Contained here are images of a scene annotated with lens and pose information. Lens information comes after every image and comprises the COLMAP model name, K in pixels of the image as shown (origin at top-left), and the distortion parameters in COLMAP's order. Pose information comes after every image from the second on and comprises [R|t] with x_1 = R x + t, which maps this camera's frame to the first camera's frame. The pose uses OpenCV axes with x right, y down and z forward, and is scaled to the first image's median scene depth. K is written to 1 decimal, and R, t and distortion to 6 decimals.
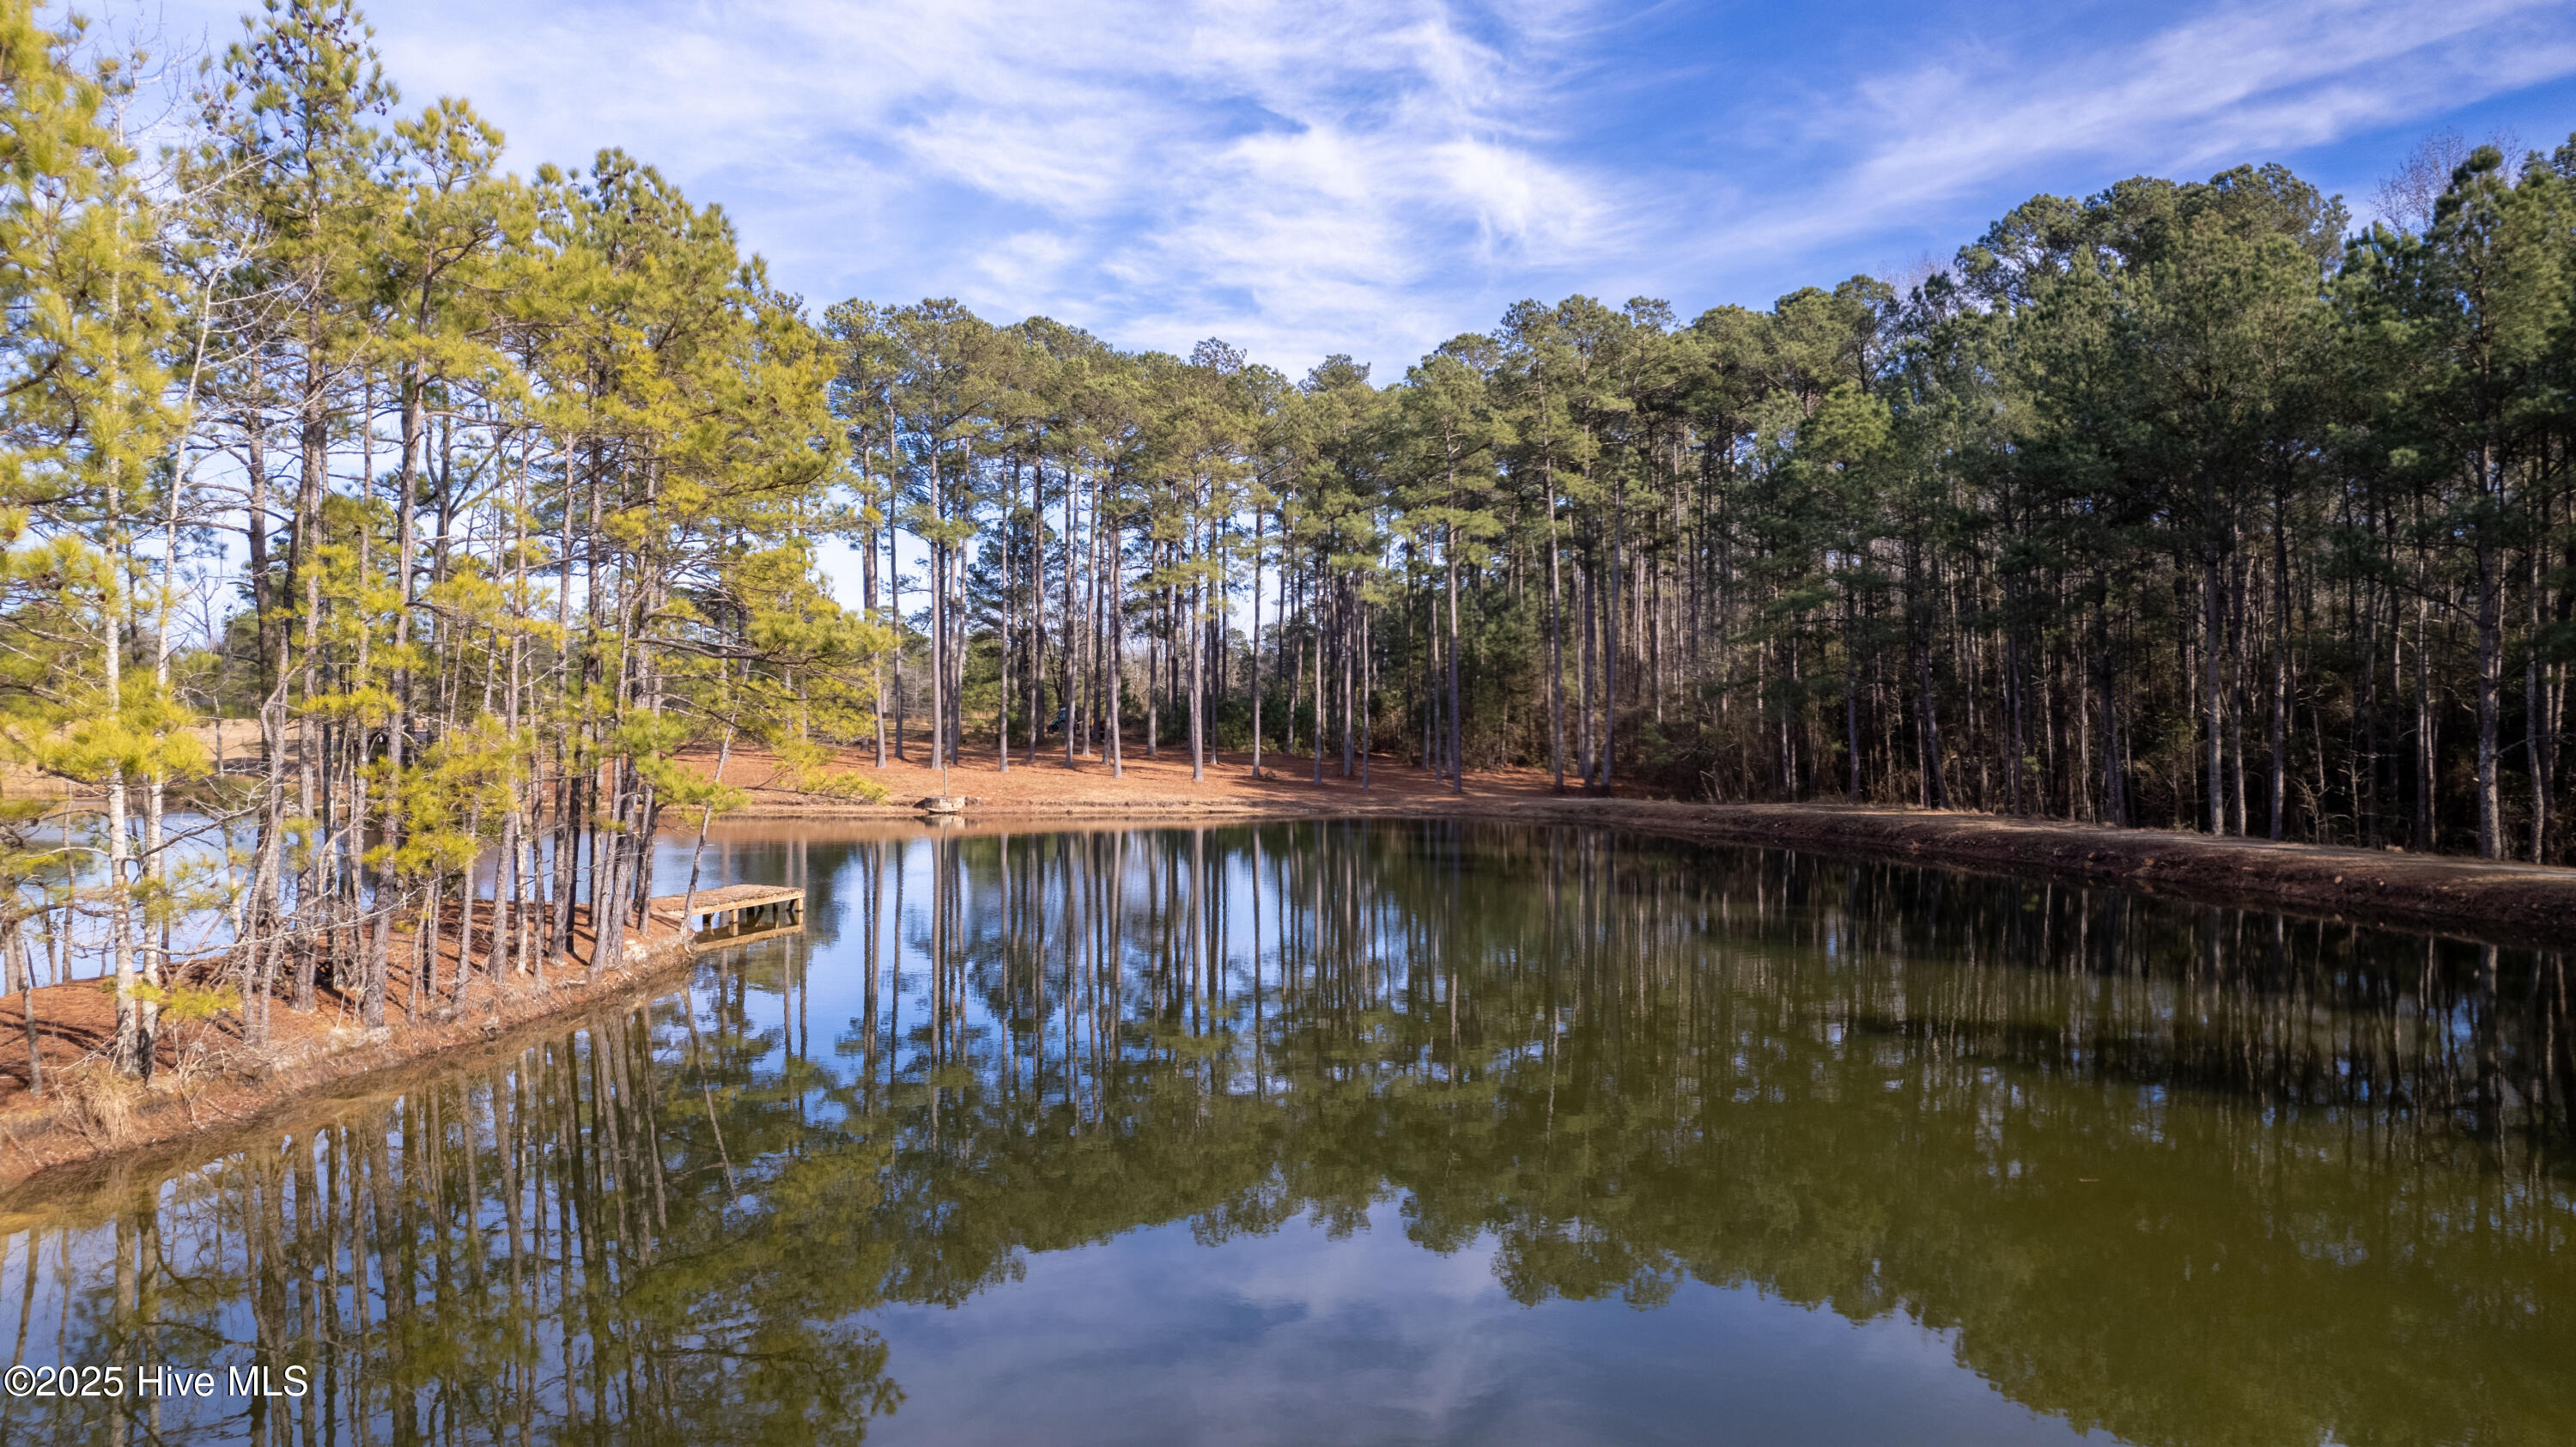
lens RADIAL K [[1654.4, 0, 1292.4], [0, 1654.4, 706.1], [0, 0, 1]] dist [-0.088946, 0.078971]
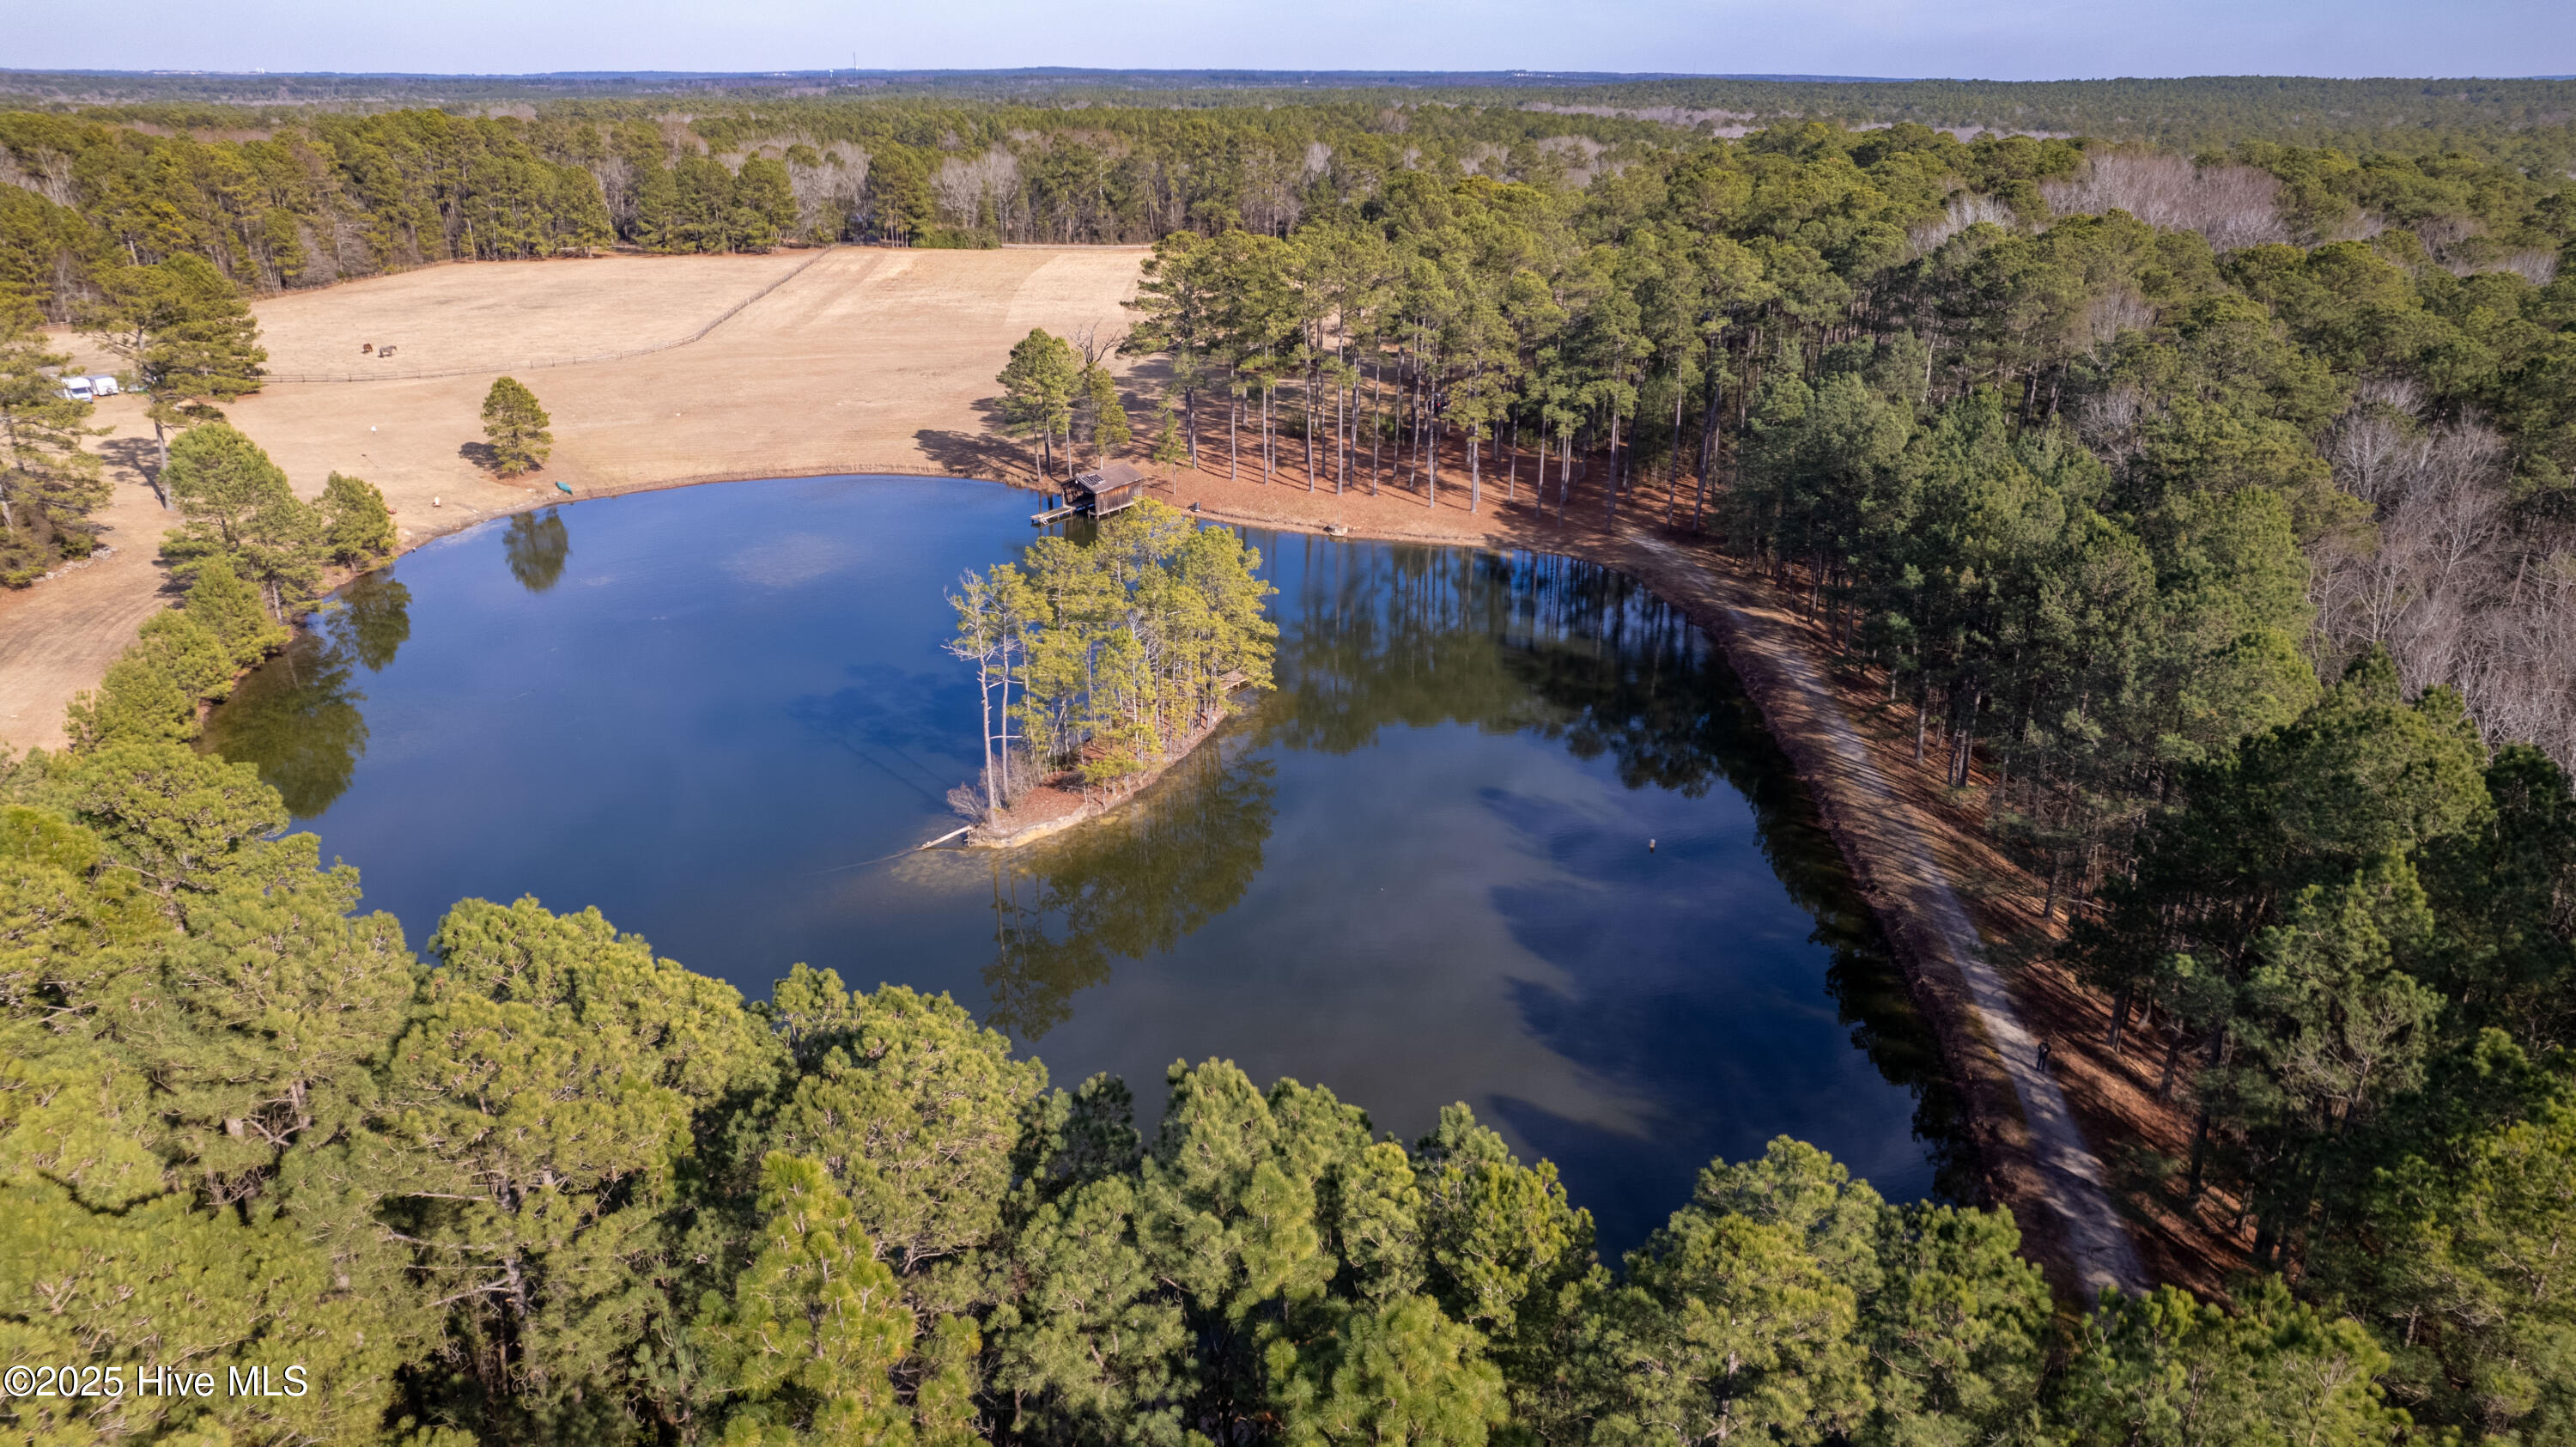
lens RADIAL K [[1654.4, 0, 1292.4], [0, 1654.4, 706.1], [0, 0, 1]] dist [-0.088946, 0.078971]
pose [[0.955883, 0.109895, -0.272415, 0.281739], [-0.001941, 0.929724, 0.368251, -0.440819], [0.293740, -0.351477, 0.888921, -0.812271]]
